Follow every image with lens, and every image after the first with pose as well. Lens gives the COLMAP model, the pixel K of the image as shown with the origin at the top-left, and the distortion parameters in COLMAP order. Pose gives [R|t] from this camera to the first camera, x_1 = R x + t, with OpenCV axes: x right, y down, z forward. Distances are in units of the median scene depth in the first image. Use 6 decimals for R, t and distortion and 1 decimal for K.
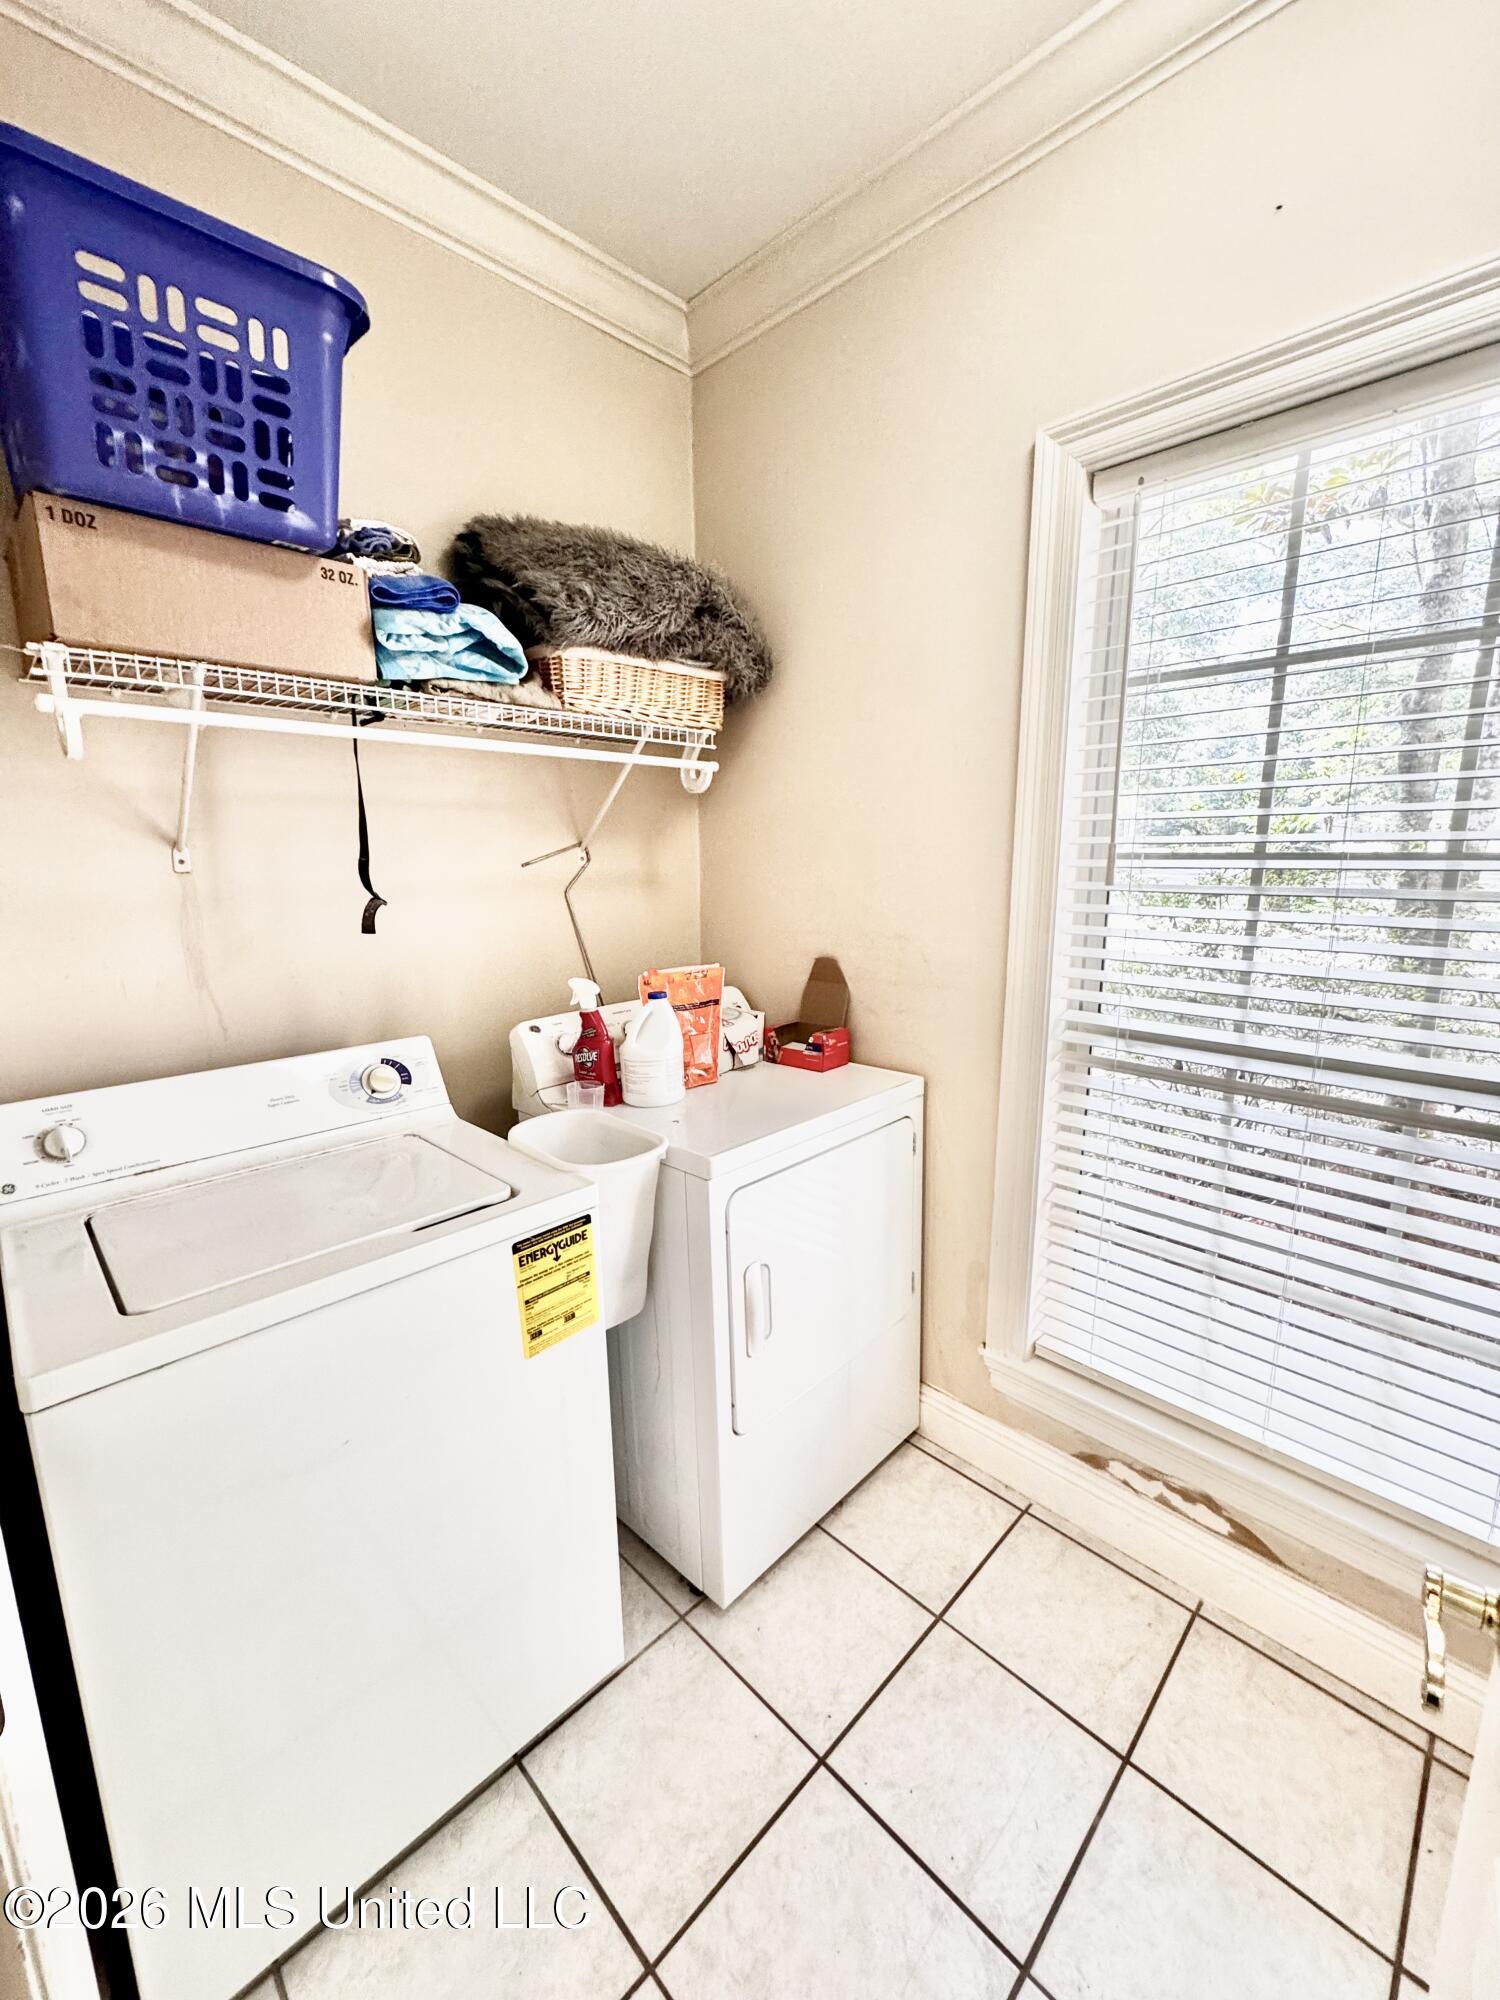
lens RADIAL K [[798.8, 0, 742.2], [0, 798.8, 989.6], [0, 0, 1]] dist [-0.000217, 0.000066]
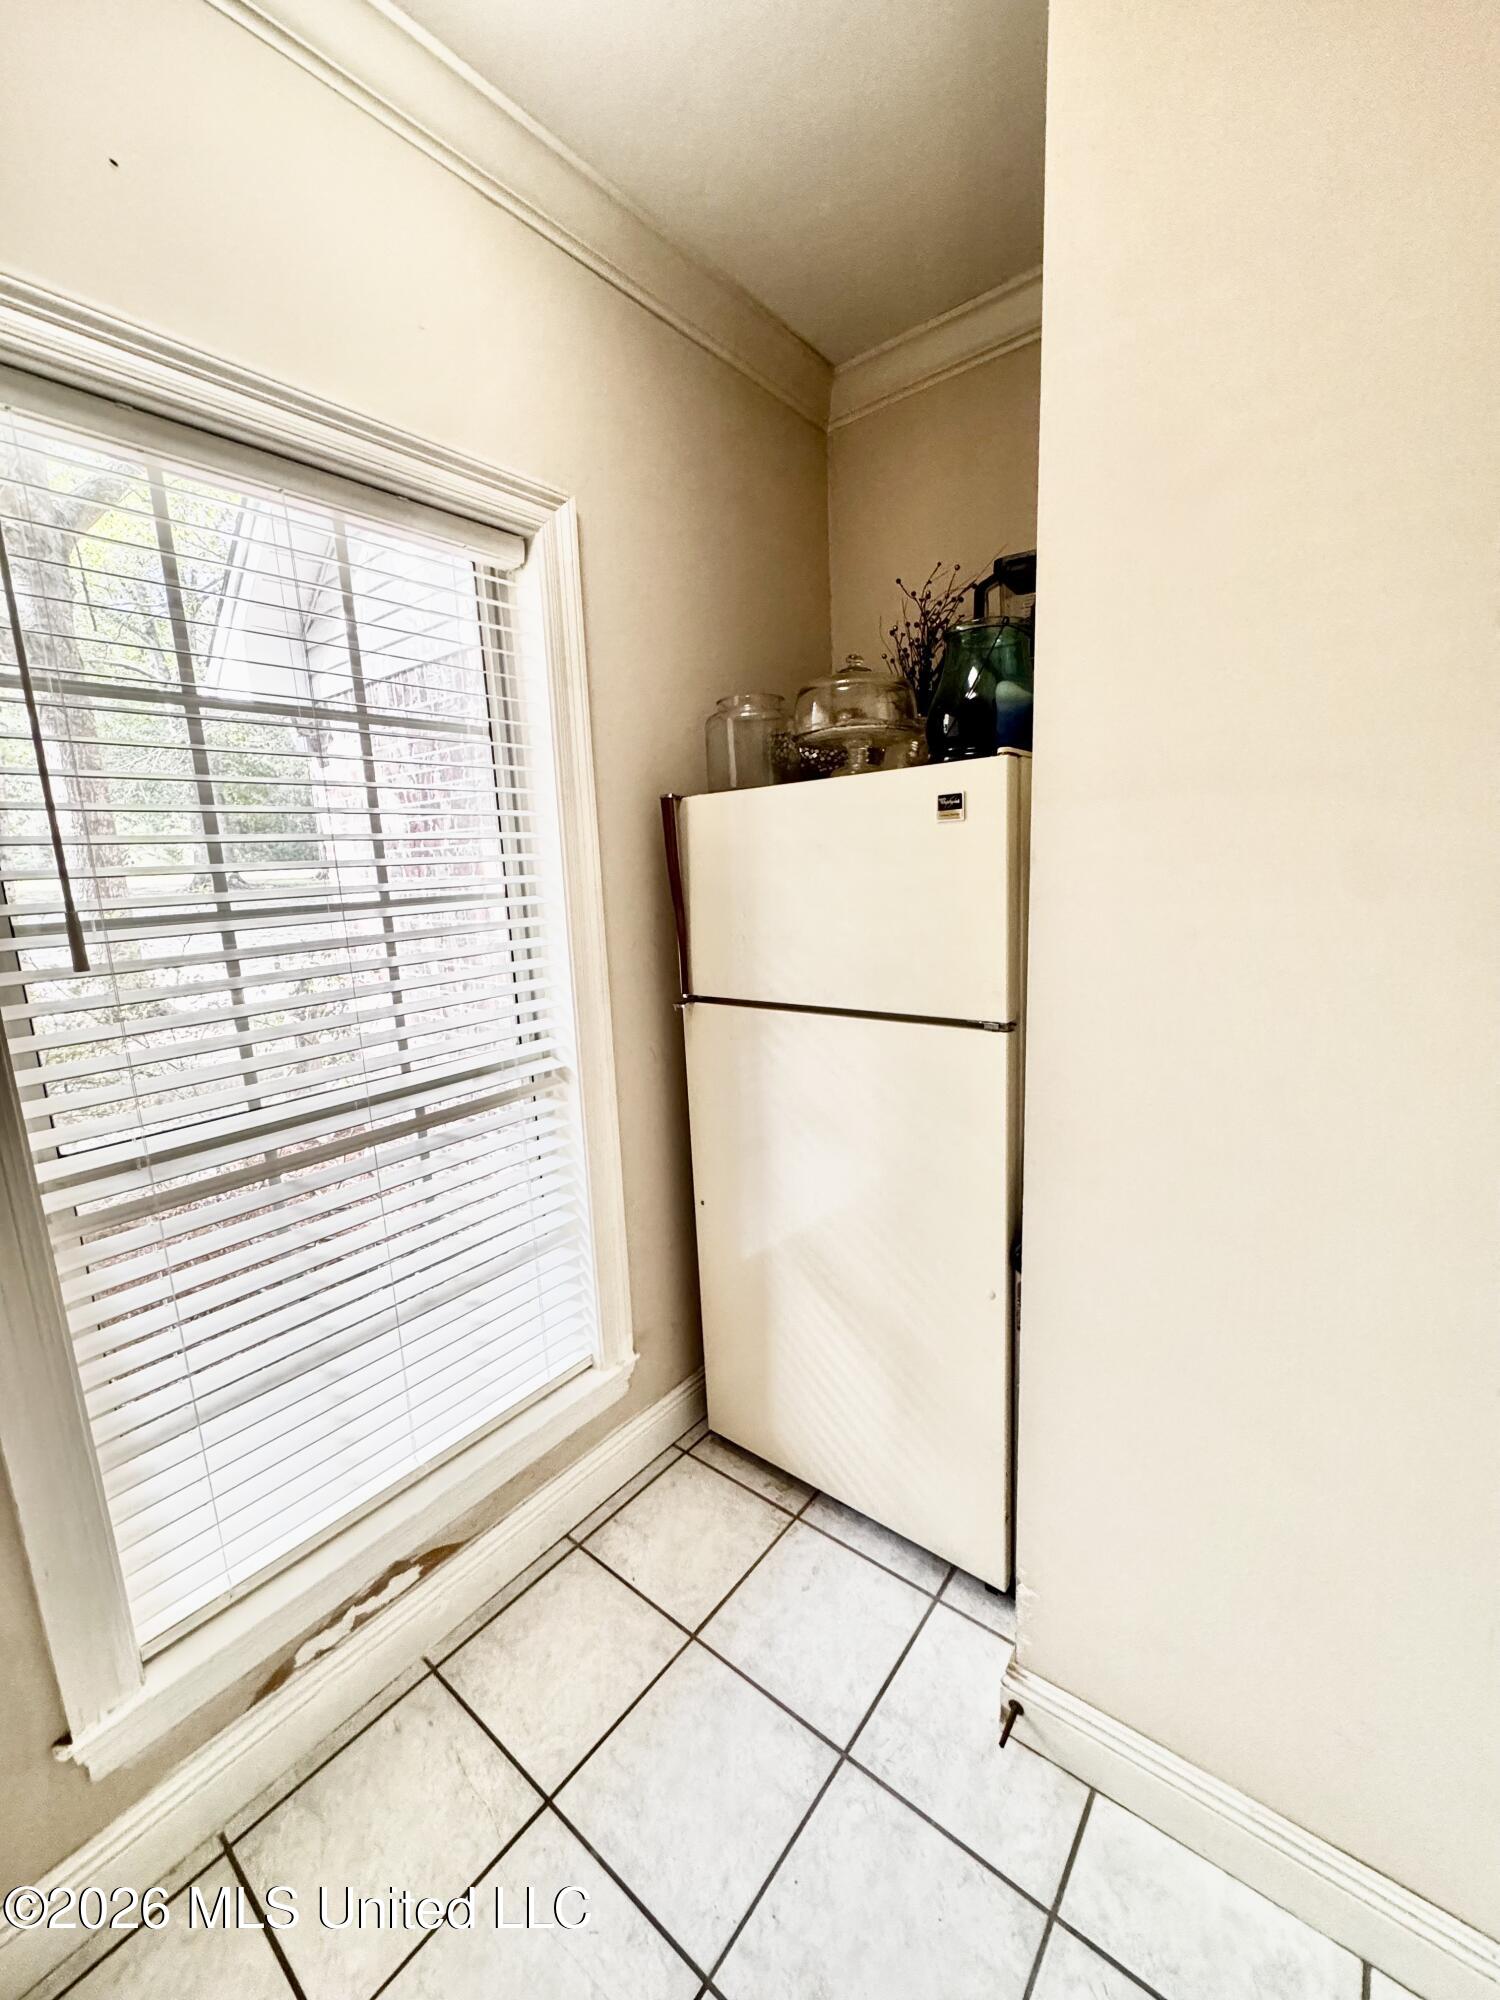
lens RADIAL K [[798.8, 0, 740.8], [0, 798.8, 1012.4], [0, 0, 1]] dist [-0.000217, 0.000066]
pose [[-0.105908, -0.170123, 0.979715, -0.304288], [0.228632, 0.954694, 0.190493, -0.097764], [-0.967735, 0.244169, -0.062214, 0.496245]]
